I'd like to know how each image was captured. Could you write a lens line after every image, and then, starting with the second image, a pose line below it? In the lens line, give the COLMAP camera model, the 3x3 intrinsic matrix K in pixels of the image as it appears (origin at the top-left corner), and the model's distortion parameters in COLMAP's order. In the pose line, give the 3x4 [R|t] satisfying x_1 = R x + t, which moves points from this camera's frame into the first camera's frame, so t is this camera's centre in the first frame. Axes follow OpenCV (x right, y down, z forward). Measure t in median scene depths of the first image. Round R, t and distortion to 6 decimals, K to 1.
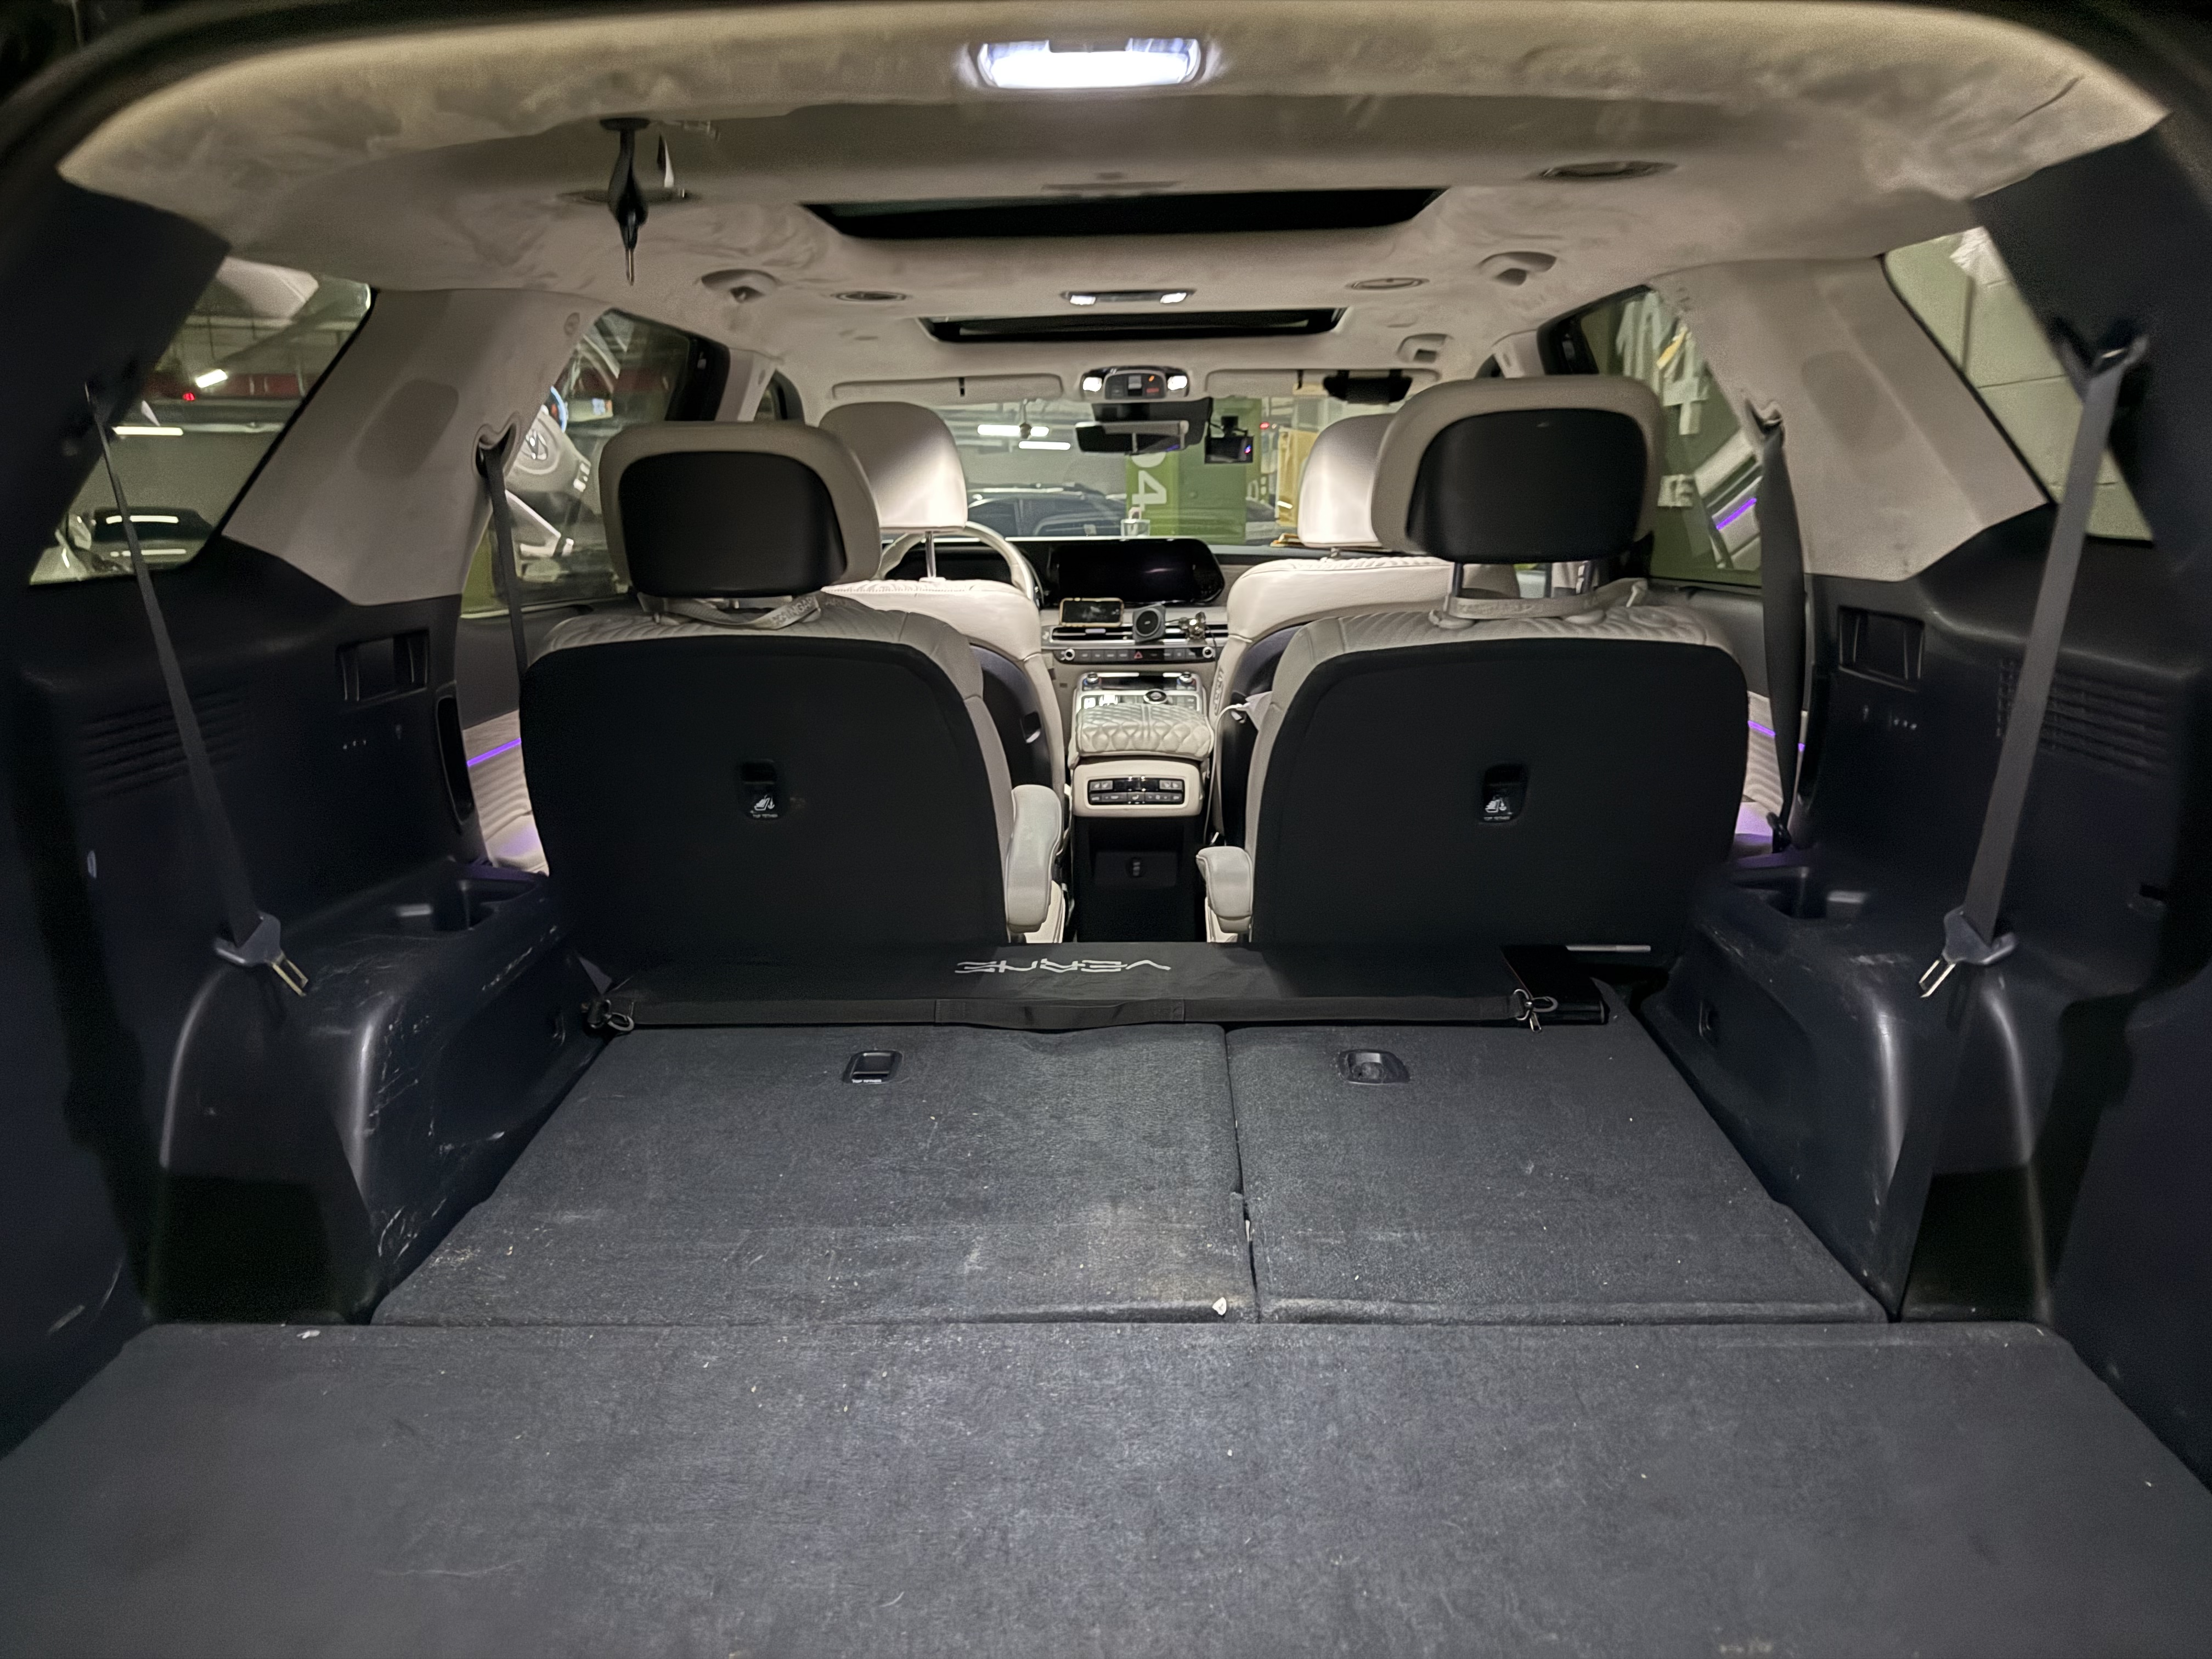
lens RADIAL K [[1546.1, 0, 1108.8], [0, 1546.1, 843.2], [0, 0, 1]] dist [0.000423, -0.005217]
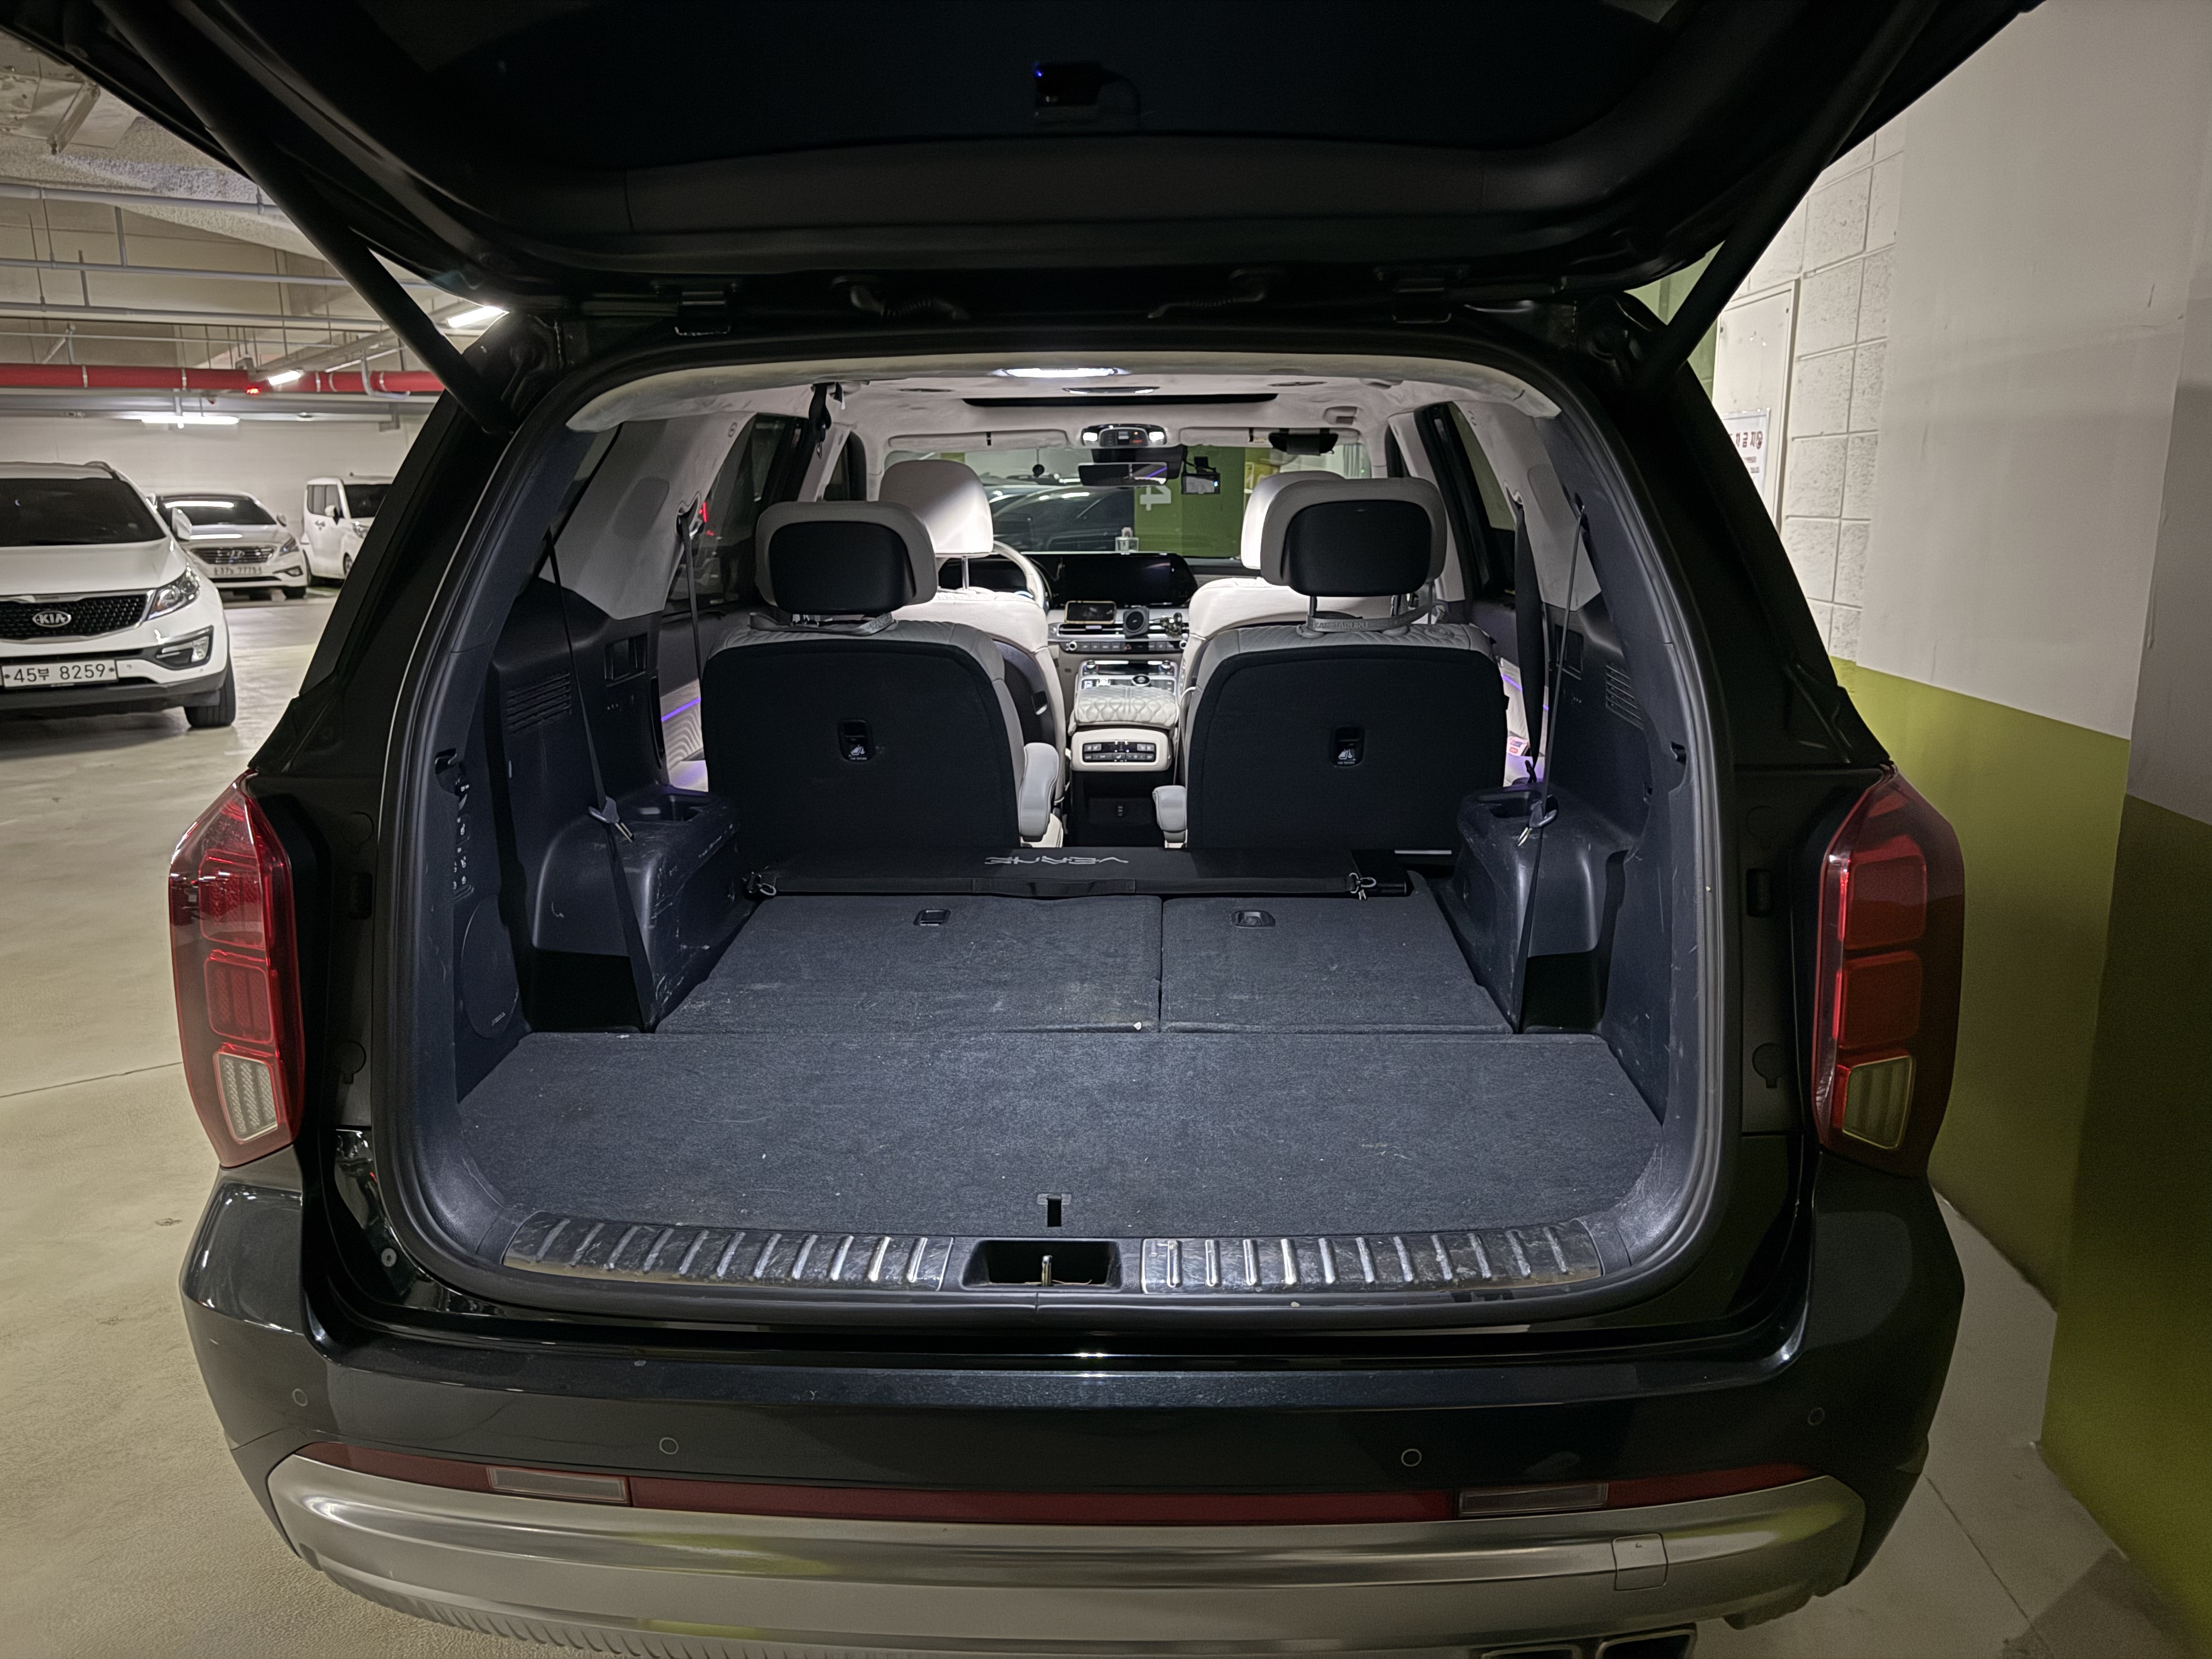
lens RADIAL K [[1546.1, 0, 1102.2], [0, 1546.1, 821.7], [0, 0, 1]] dist [0.000423, -0.005217]
pose [[0.999867, 0.007816, -0.014336, 0.036922], [-0.007856, 0.999965, -0.002764, 0.047932], [0.014314, 0.002876, 0.999893, -0.516076]]
